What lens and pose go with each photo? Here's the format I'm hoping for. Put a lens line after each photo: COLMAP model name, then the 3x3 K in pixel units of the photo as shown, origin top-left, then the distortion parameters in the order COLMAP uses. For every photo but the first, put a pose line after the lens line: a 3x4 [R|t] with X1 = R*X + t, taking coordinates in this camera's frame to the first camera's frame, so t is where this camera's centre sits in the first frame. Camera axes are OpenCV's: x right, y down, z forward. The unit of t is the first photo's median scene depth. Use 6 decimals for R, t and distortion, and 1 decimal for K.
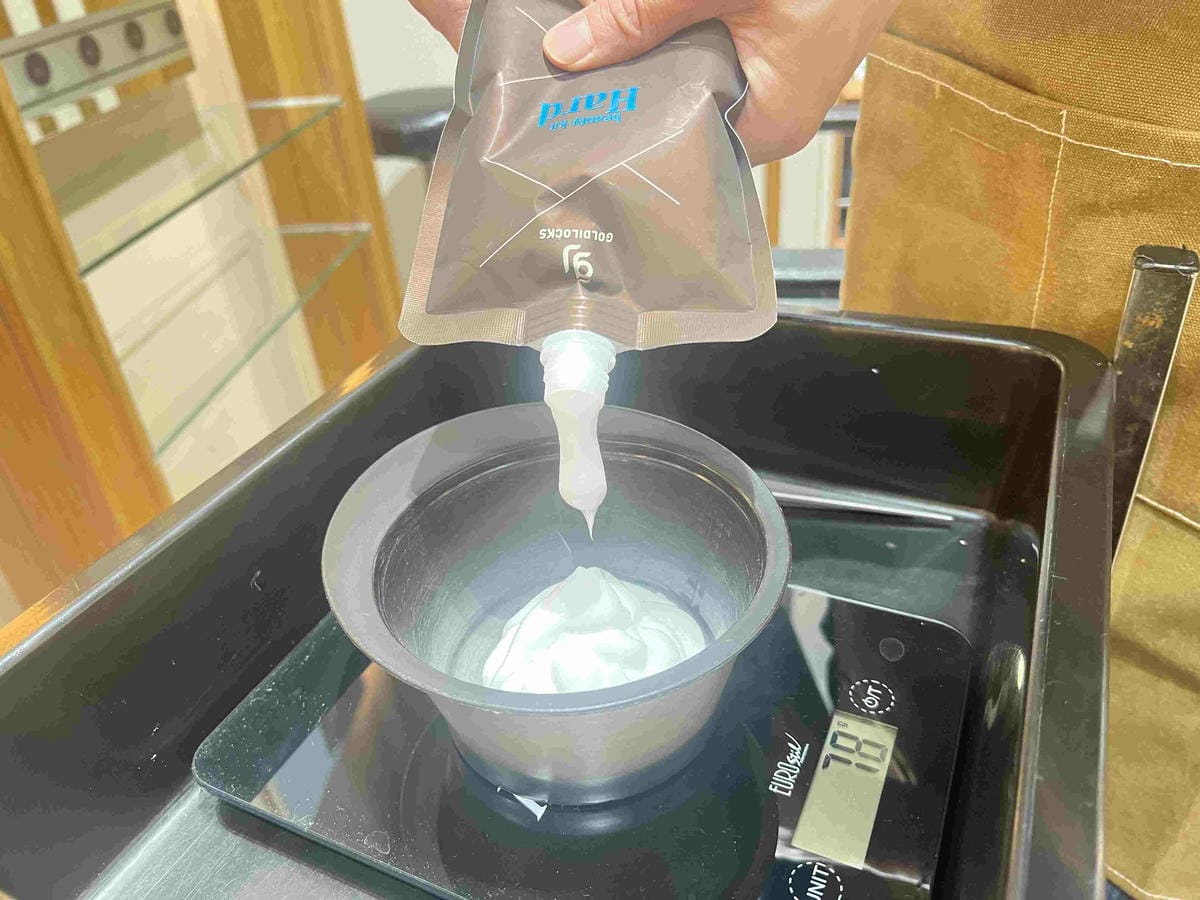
lens RADIAL K [[926.1, 0, 597.2], [0, 926.1, 479.6], [0, 0, 1]] dist [0.001010, 0.001183]
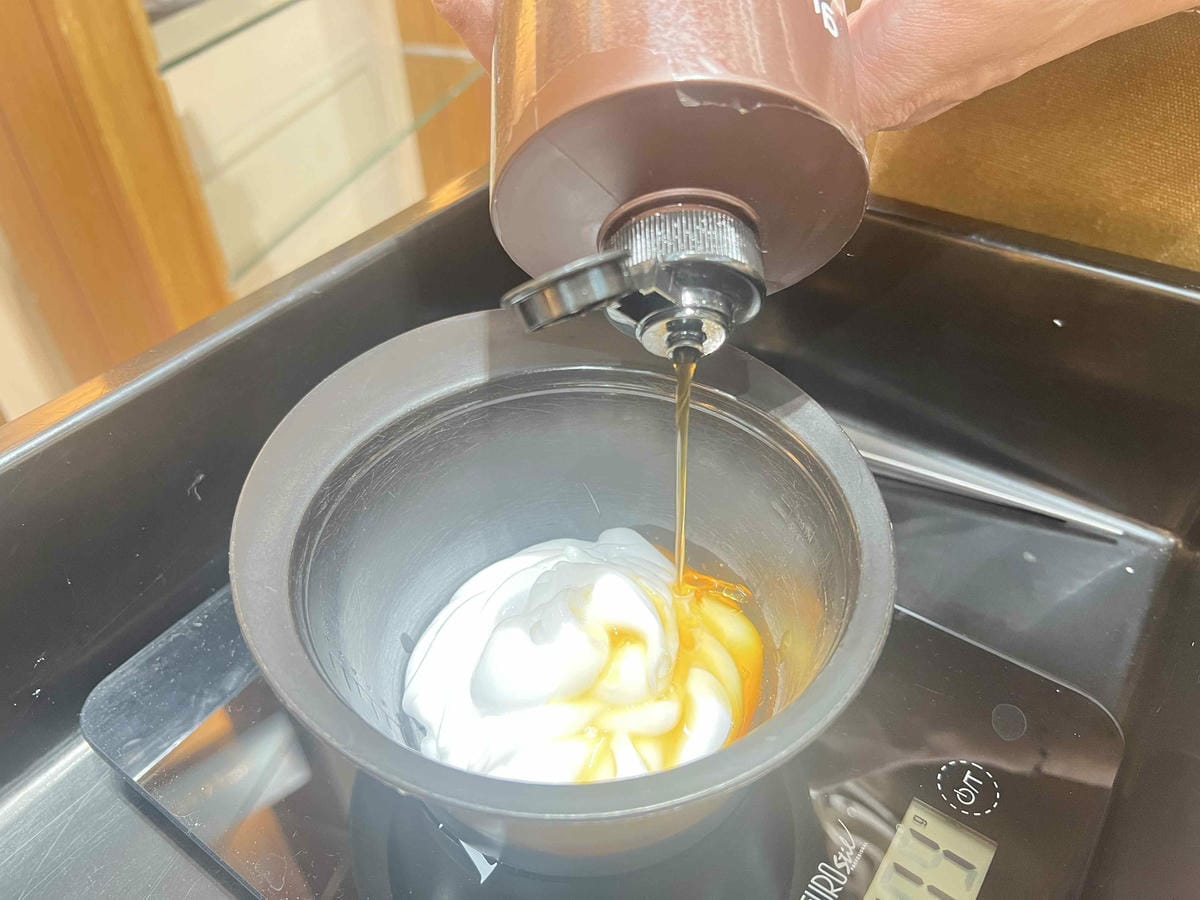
lens RADIAL K [[926.1, 0, 597.2], [0, 926.1, 479.6], [0, 0, 1]] dist [0.001010, 0.001183]
pose [[0.982564, 0.158812, -0.096681, 0.034516], [-0.143634, 0.978552, 0.147664, -0.052166], [0.118058, -0.131203, 0.984301, 0.226121]]
